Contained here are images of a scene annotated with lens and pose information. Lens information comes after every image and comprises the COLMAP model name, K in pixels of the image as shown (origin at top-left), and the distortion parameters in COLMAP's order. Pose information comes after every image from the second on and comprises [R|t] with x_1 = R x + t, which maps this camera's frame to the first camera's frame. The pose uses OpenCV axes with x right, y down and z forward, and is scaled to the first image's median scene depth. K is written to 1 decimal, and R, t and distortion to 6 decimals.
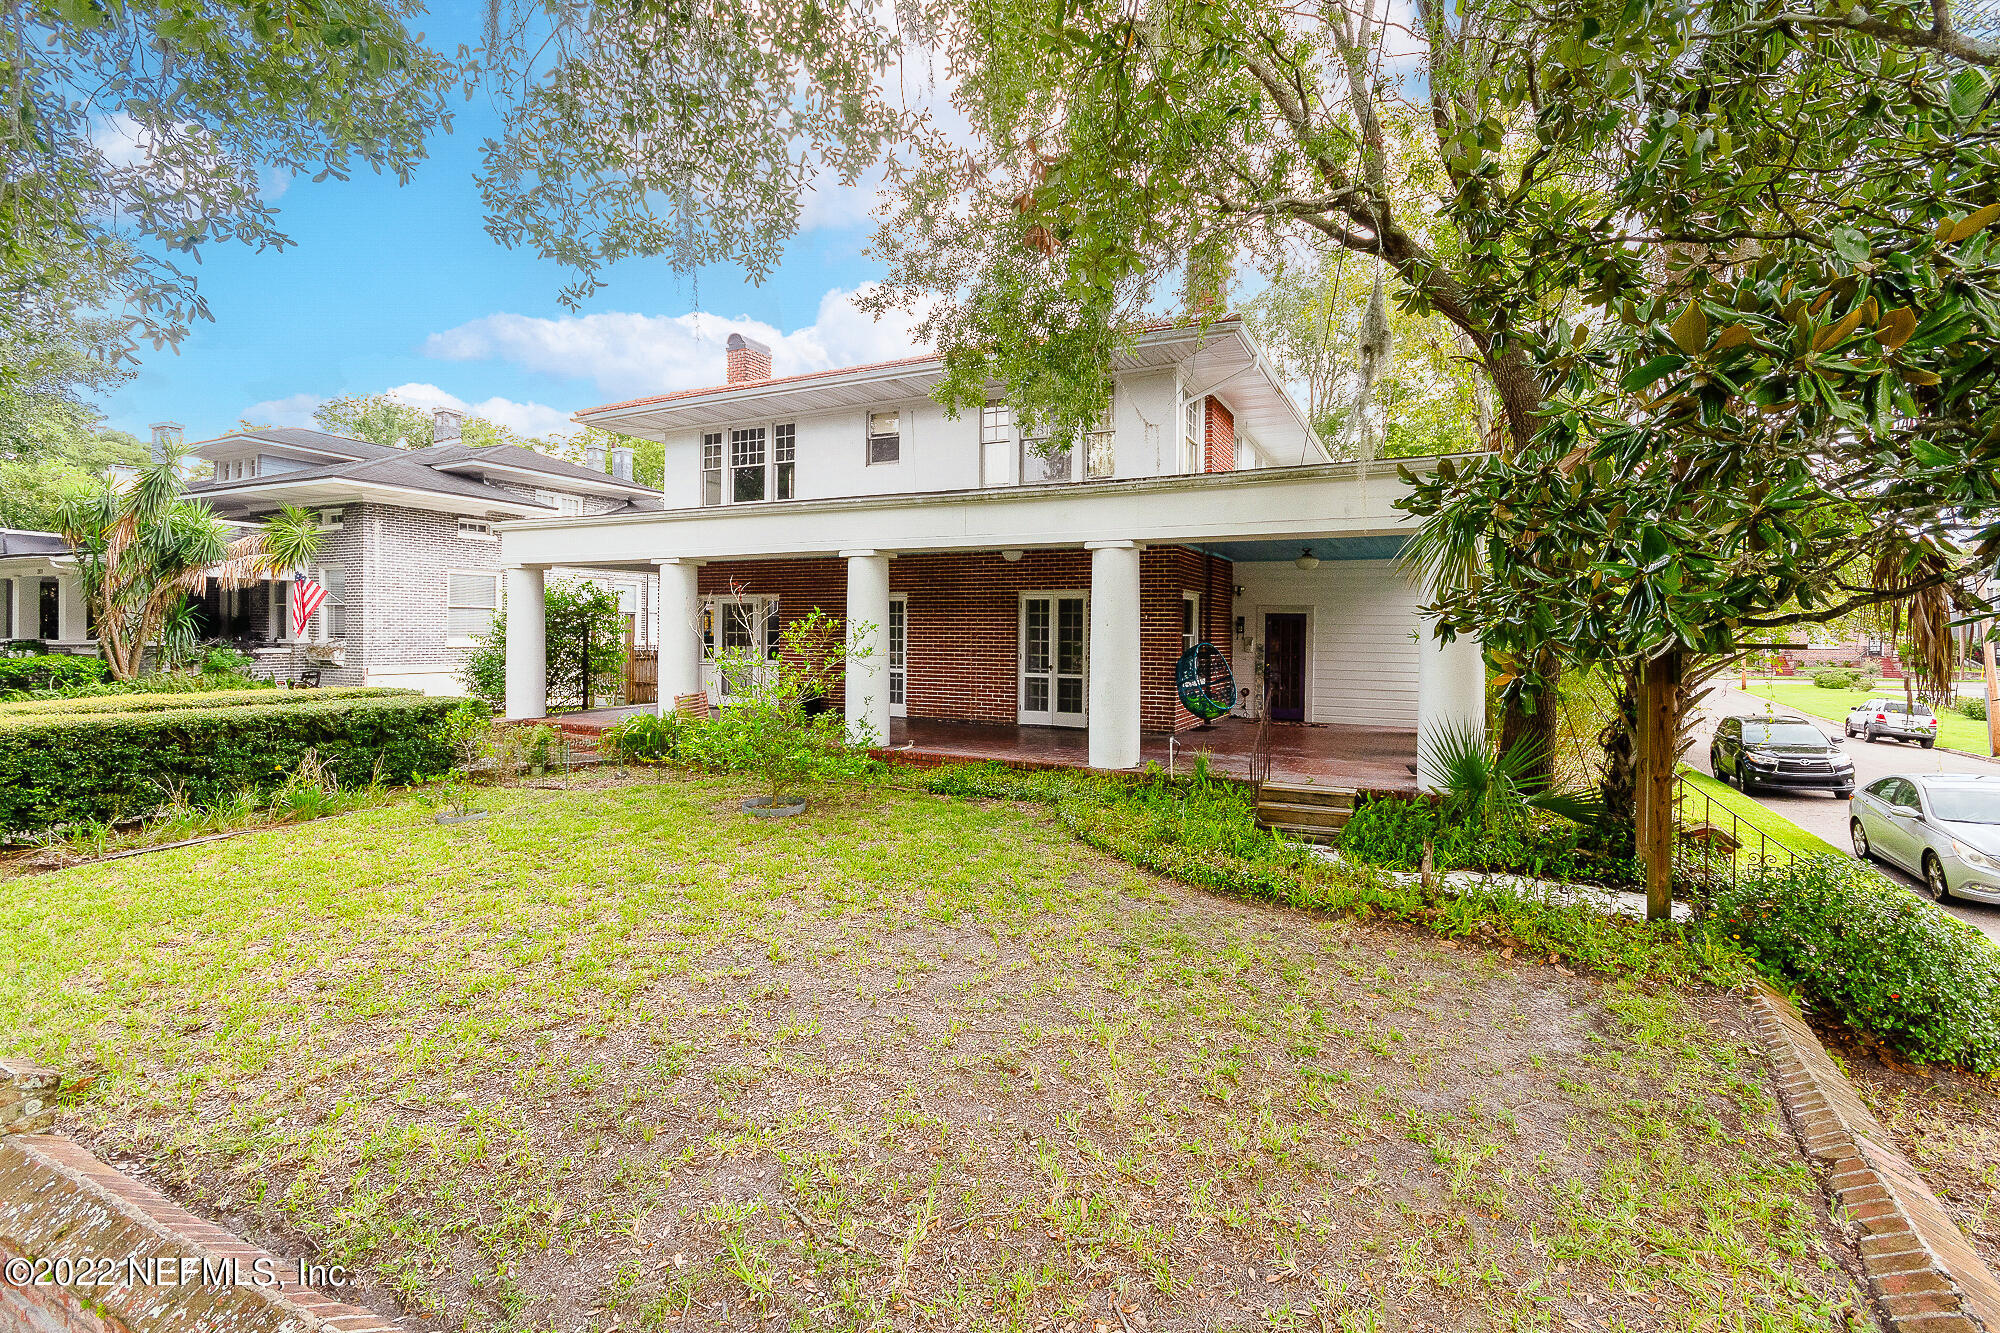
lens RADIAL K [[878.5, 0, 1000.0], [0, 878.5, 666.5], [0, 0, 1]] dist [0.000917, 0.000039]
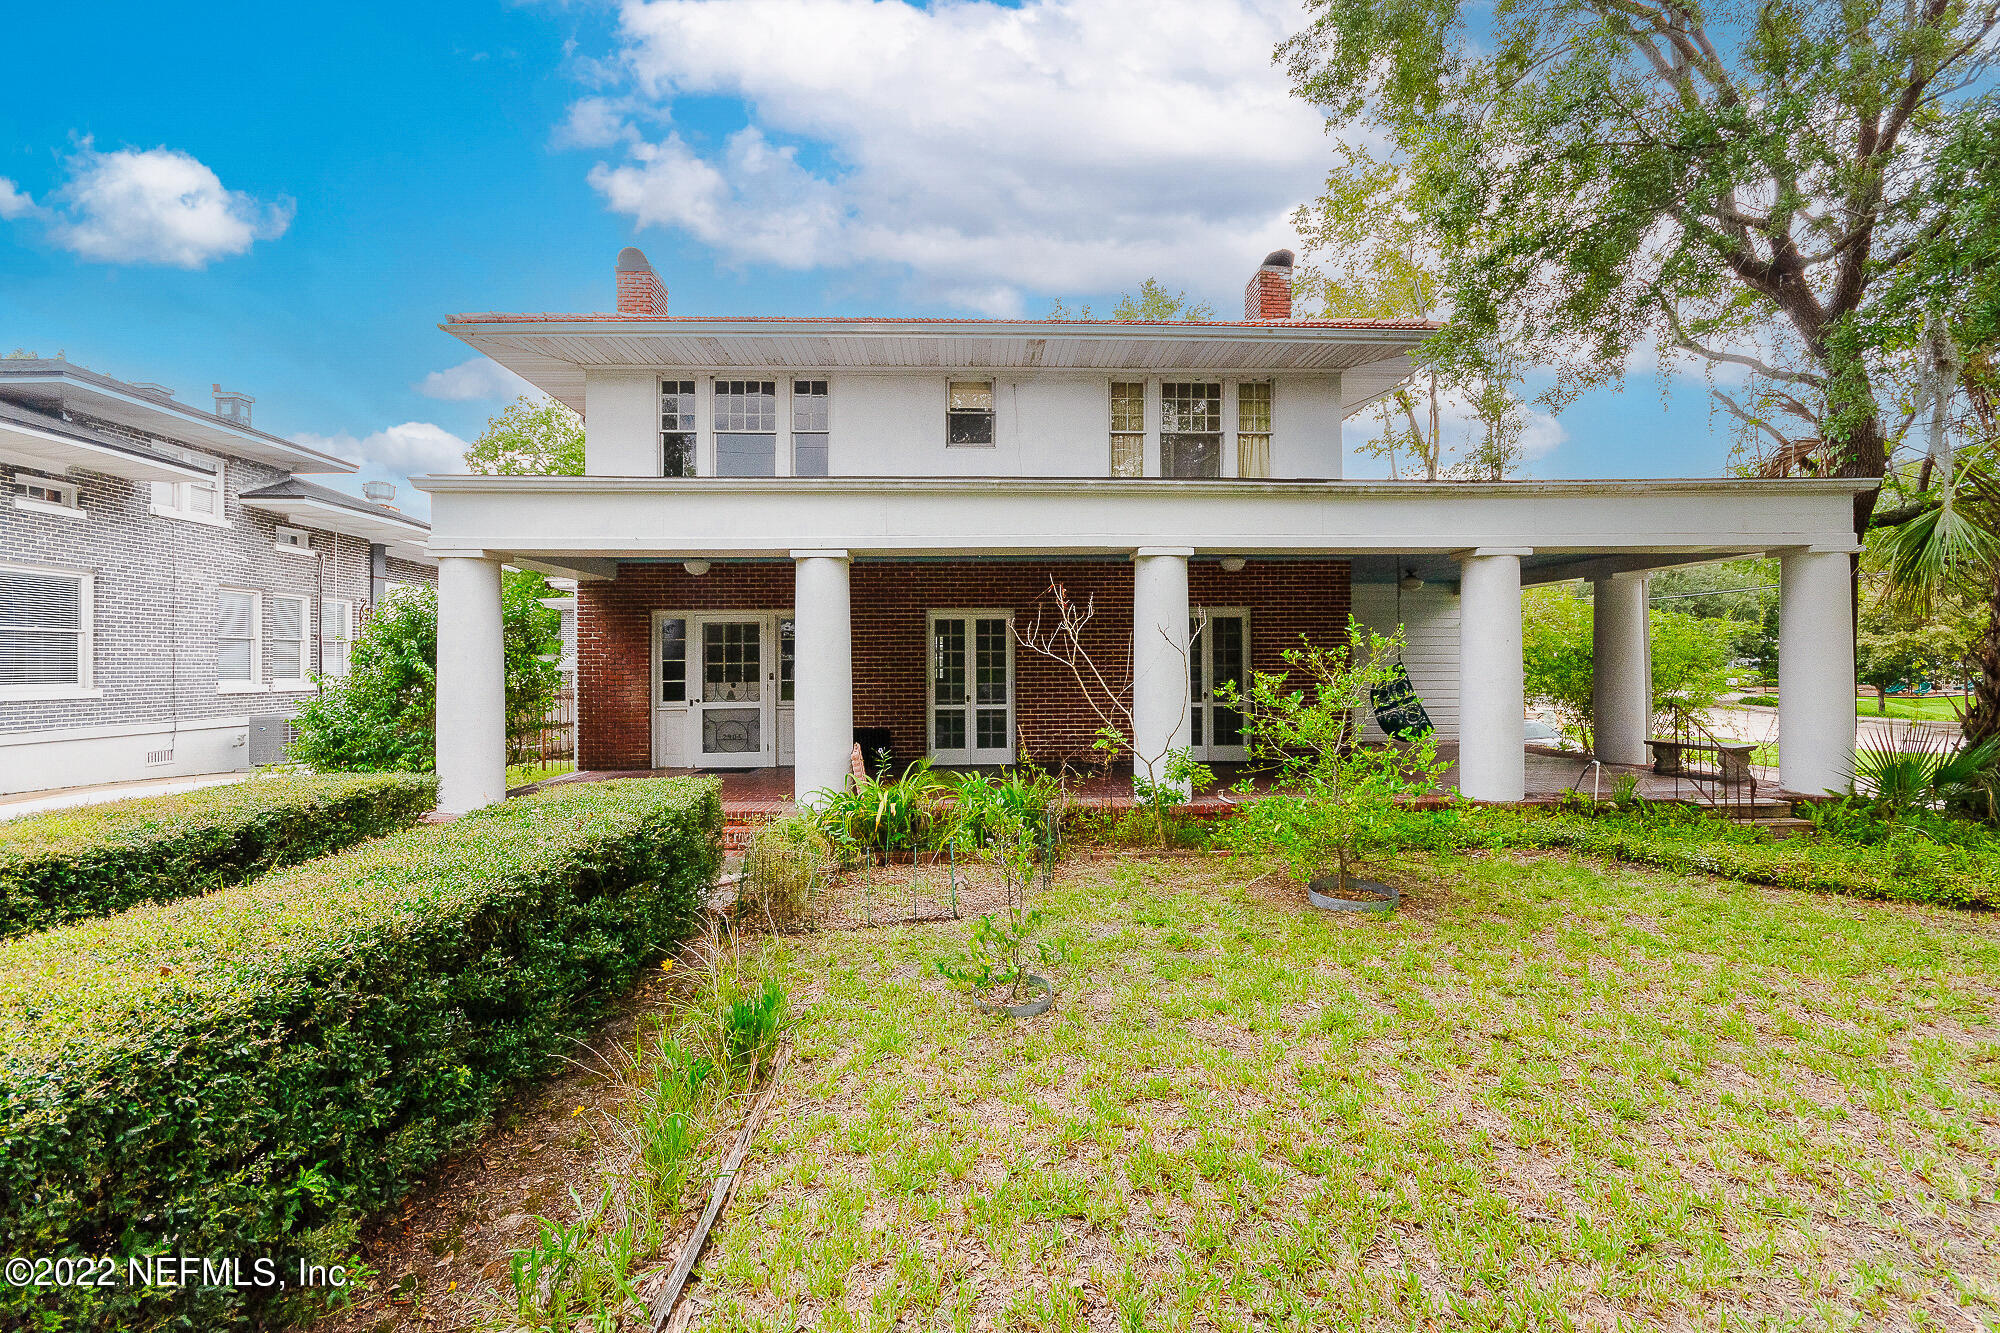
lens RADIAL K [[933.8, 0, 1000.0], [0, 933.8, 666.5], [0, 0, 1]] dist [-0.002038, -0.000622]
pose [[0.881519, -0.022141, 0.471629, -0.345428], [0.035515, 0.999179, -0.019474, -0.010384], [-0.470811, 0.033917, 0.881582, 0.174655]]
